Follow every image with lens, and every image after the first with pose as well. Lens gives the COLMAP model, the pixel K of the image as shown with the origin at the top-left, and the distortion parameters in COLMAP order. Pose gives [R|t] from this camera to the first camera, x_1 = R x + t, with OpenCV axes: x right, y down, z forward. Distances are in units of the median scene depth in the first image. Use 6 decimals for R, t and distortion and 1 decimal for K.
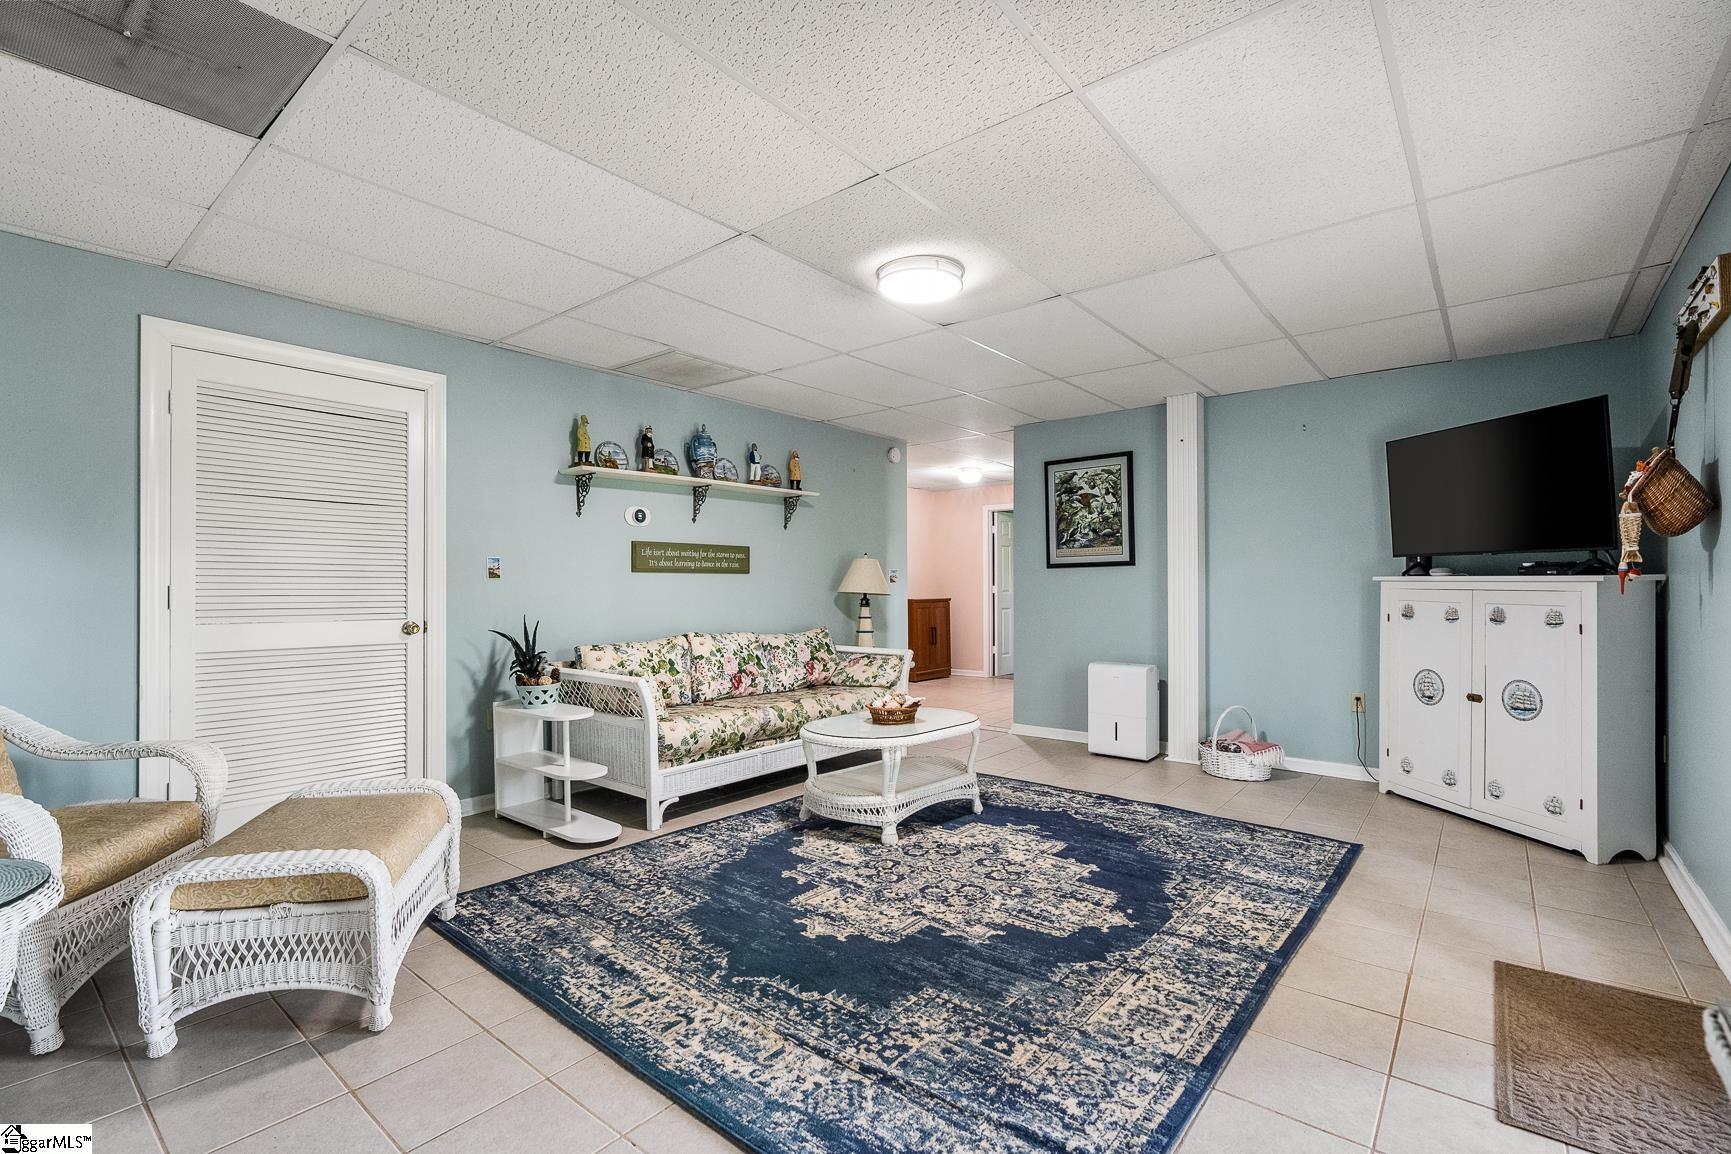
lens RADIAL K [[785.4, 0, 870.3], [0, 785.4, 581.8], [0, 0, 1]] dist [-0.011648, 0.002190]
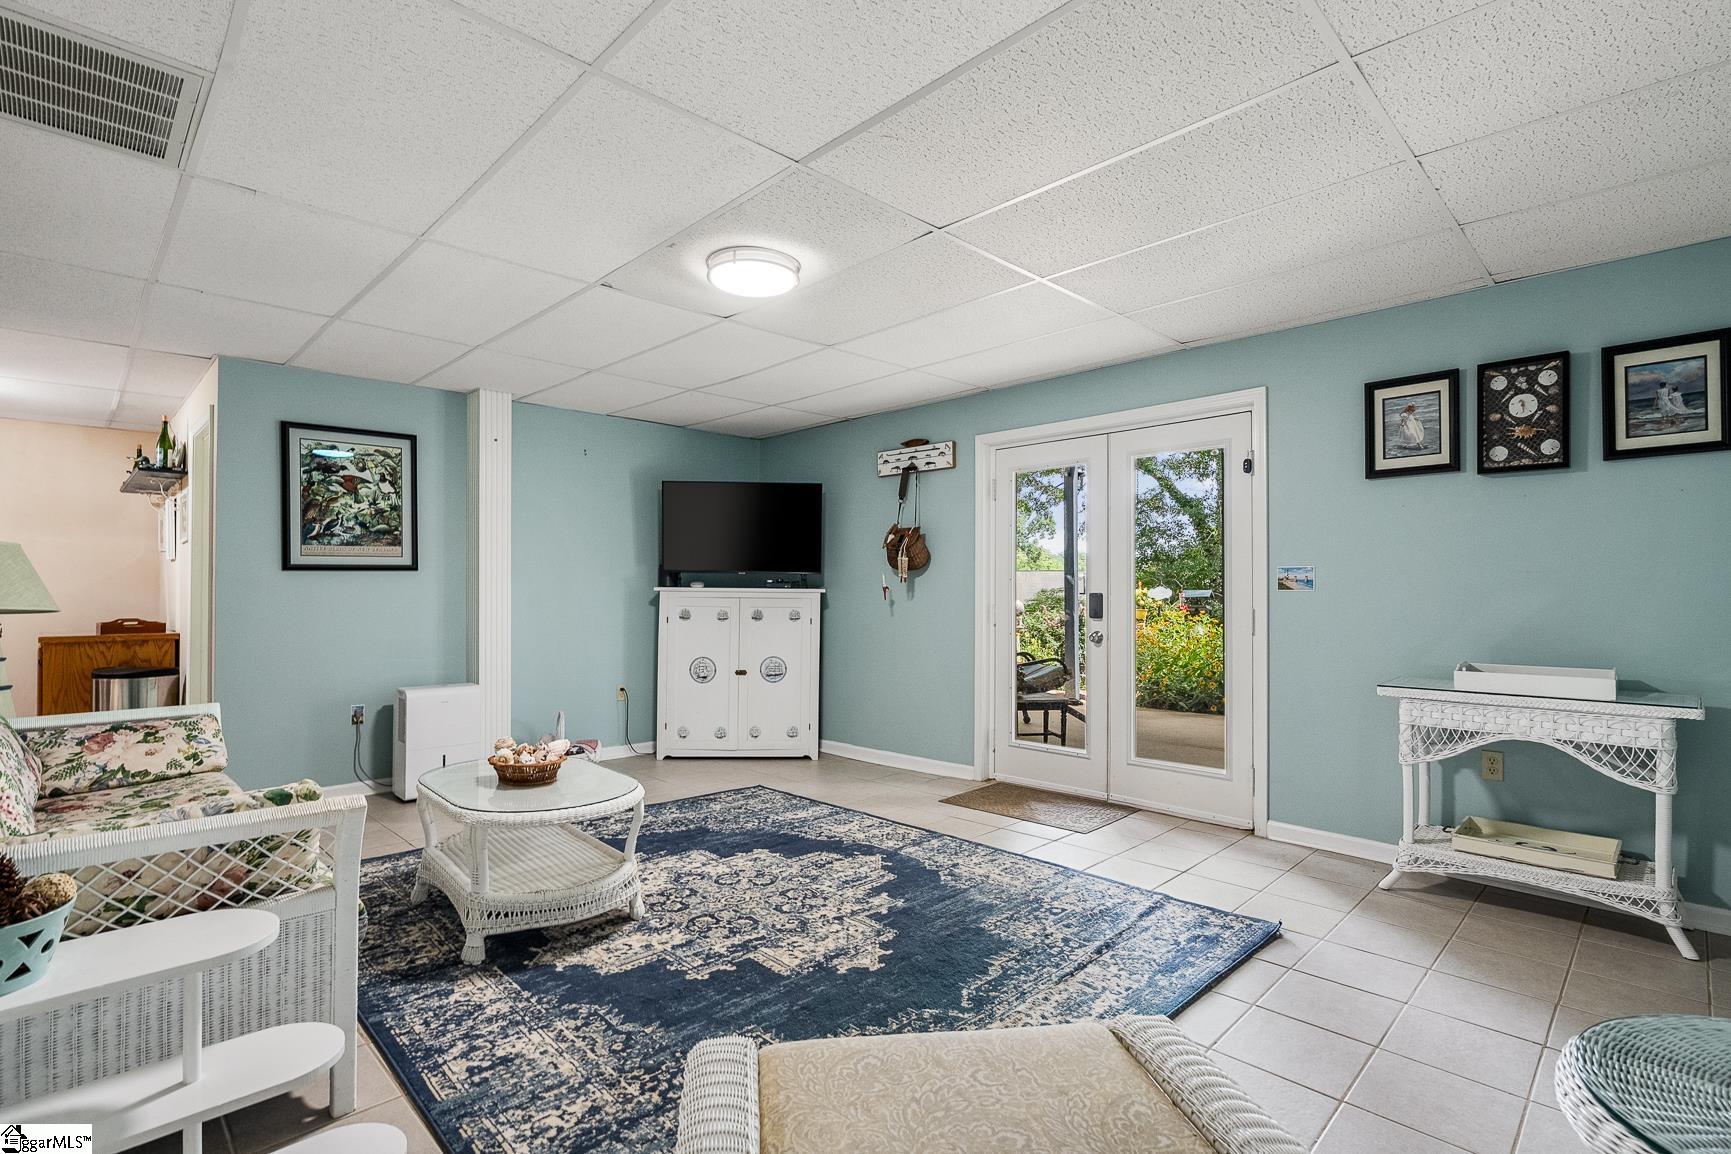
lens RADIAL K [[823.4, 0, 871.5], [0, 823.4, 584.3], [0, 0, 1]] dist [-0.006359, 0.000254]
pose [[0.099320, 0.009036, 0.995015, -0.828868], [-0.008106, 0.999933, -0.008271, -0.004522], [-0.995023, -0.007244, 0.099386, 0.699696]]
